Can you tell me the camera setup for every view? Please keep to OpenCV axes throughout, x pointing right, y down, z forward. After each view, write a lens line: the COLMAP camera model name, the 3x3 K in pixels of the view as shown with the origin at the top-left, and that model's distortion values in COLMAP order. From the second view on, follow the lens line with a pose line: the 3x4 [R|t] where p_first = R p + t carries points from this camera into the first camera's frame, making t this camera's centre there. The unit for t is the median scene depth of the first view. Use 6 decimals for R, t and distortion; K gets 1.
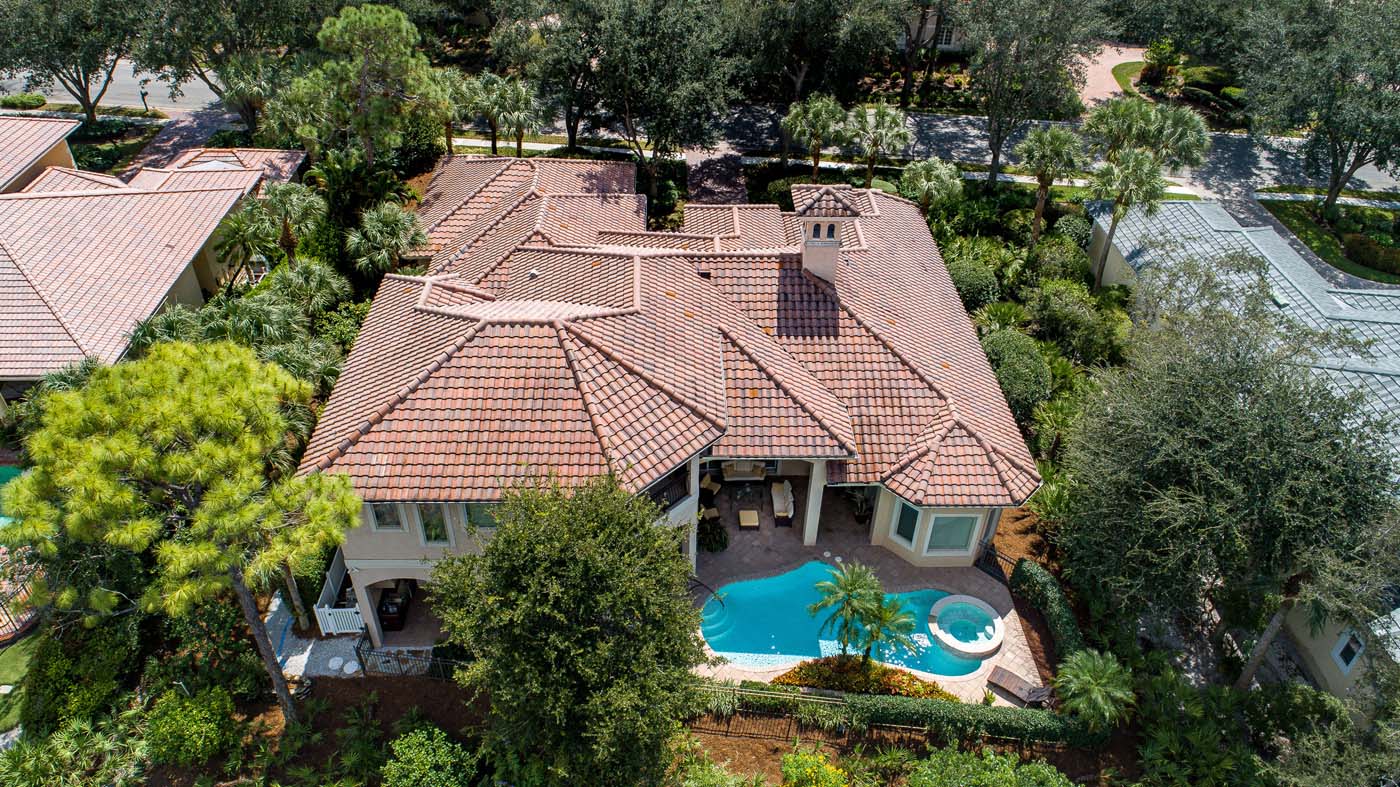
lens RADIAL K [[963.9, 0, 700.0], [0, 963.9, 393.5], [0, 0, 1]] dist [-0.020823, 0.002424]
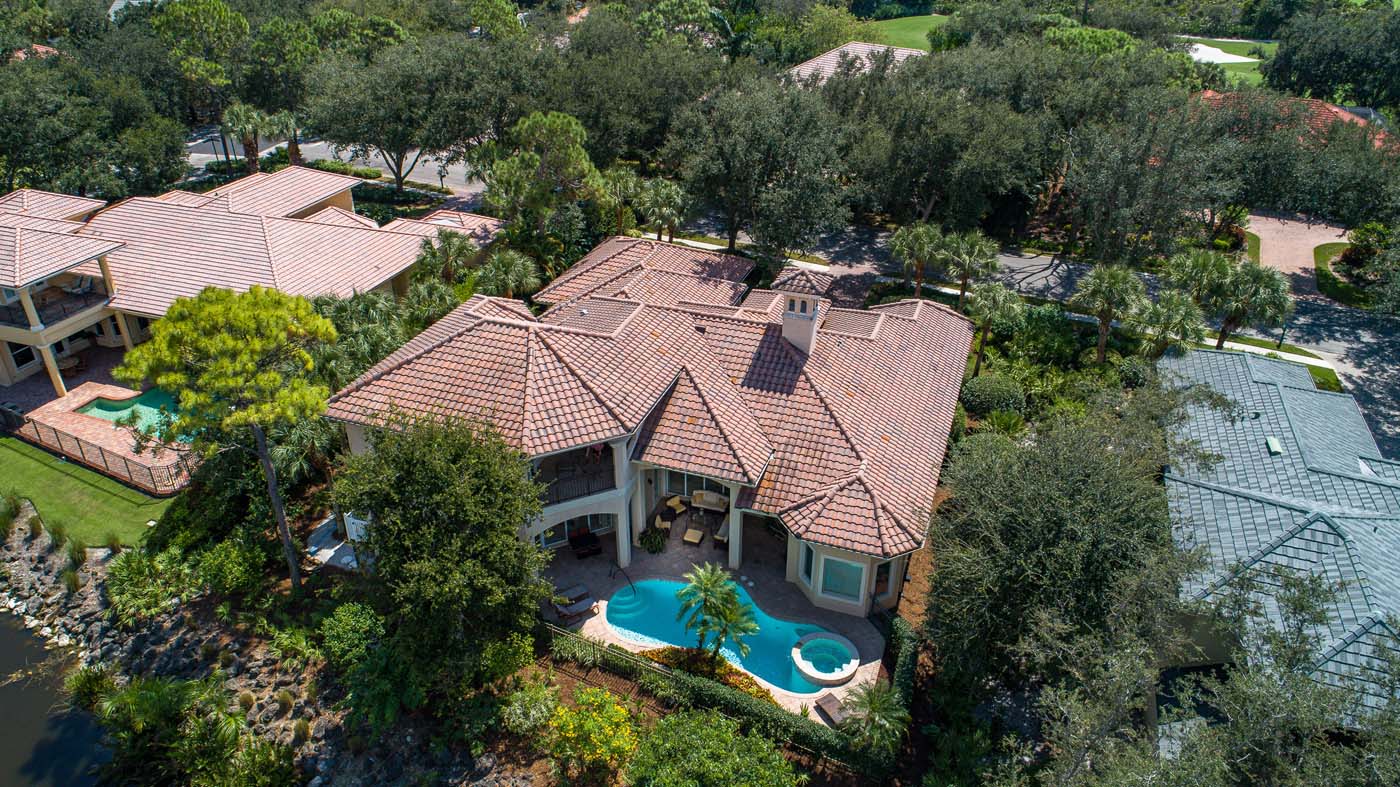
lens RADIAL K [[941.8, 0, 700.0], [0, 941.8, 393.5], [0, 0, 1]] dist [-0.024440, 0.001377]
pose [[0.931348, 0.162329, -0.325944, 0.418716], [-0.208146, 0.971805, -0.110768, 0.090078], [0.298773, 0.171007, 0.938878, -0.103143]]
